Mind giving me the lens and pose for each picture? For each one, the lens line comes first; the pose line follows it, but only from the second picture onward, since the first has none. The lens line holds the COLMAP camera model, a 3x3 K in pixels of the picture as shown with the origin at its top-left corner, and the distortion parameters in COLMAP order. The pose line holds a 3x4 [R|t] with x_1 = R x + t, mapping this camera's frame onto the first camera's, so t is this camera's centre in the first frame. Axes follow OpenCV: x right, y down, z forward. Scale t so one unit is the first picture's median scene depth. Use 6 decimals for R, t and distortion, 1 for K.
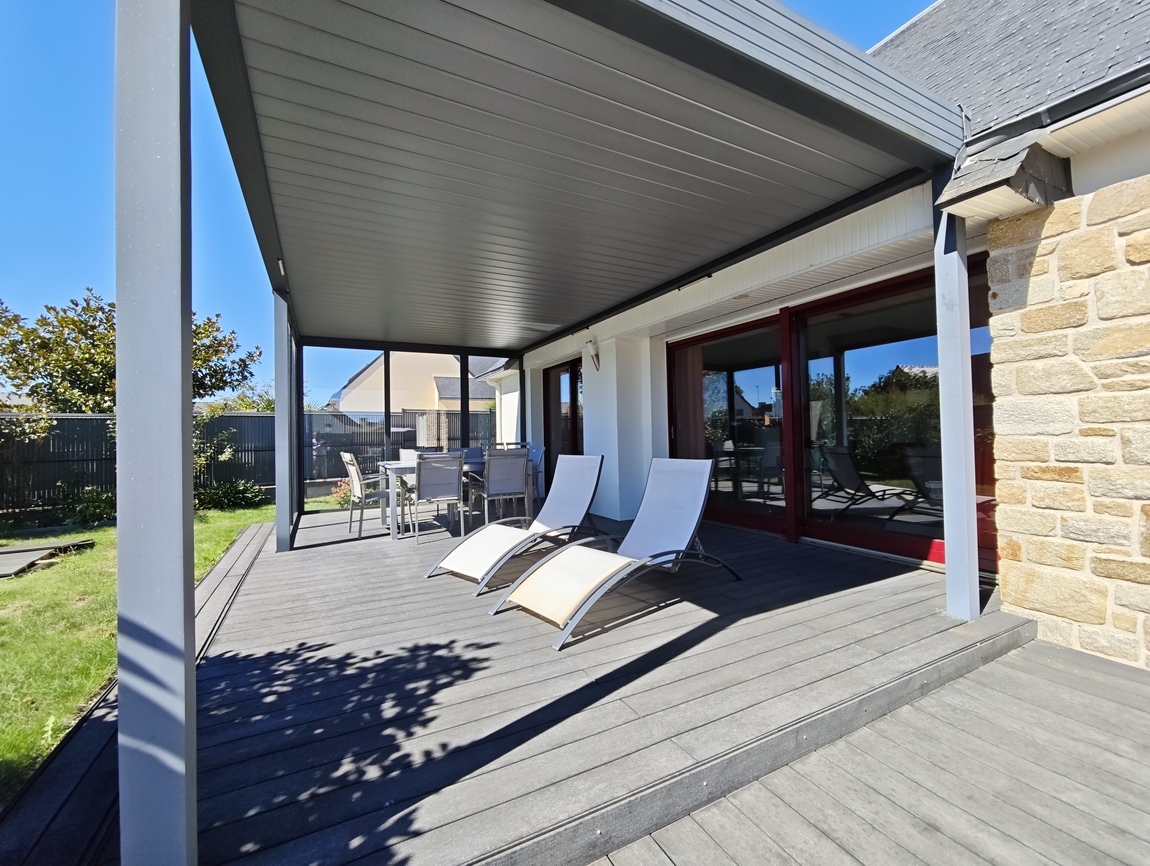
lens RADIAL K [[482.3, 0, 575.2], [0, 482.3, 428.1], [0, 0, 1]] dist [-0.000910, -0.000057]
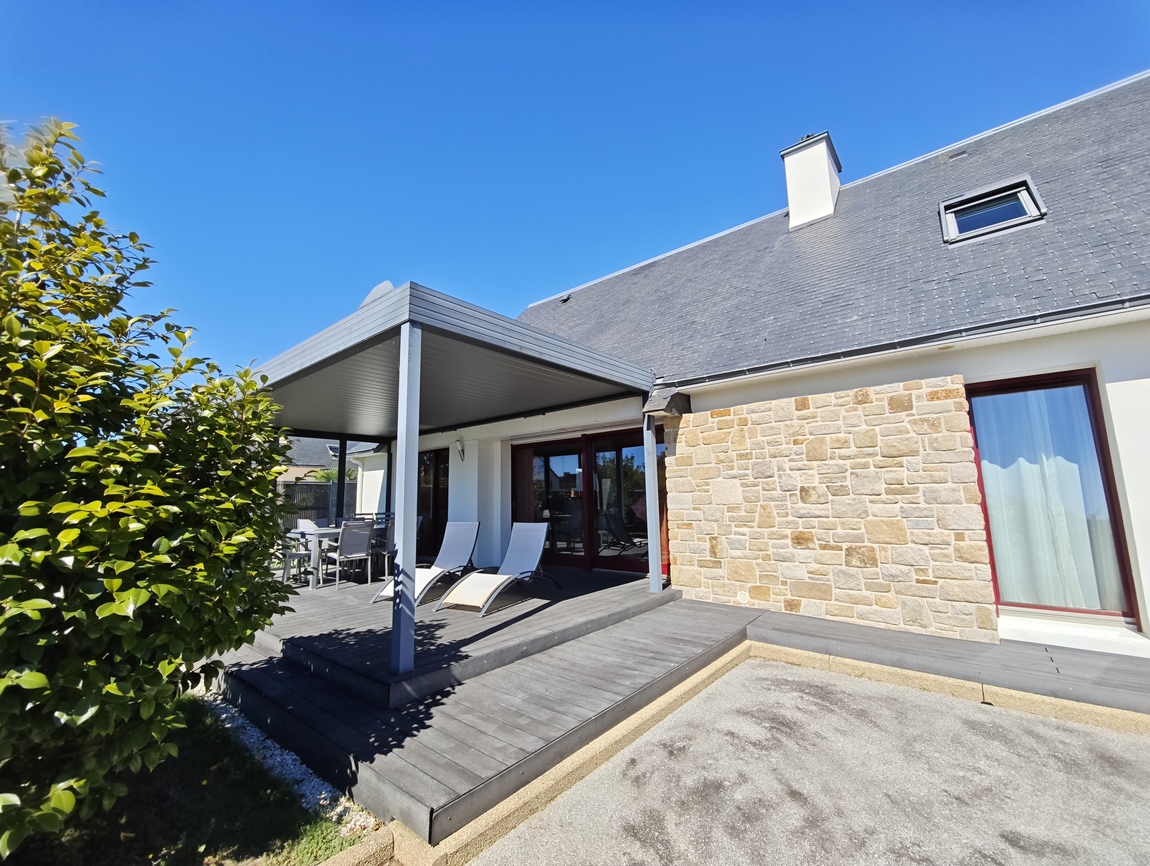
lens RADIAL K [[482.3, 0, 575.2], [0, 482.3, 428.1], [0, 0, 1]] dist [-0.000910, -0.000057]
pose [[0.925915, 0.058862, 0.373117, -0.366334], [-0.006053, 0.989969, -0.141155, -0.036734], [-0.377683, 0.128439, 0.916984, -0.871802]]
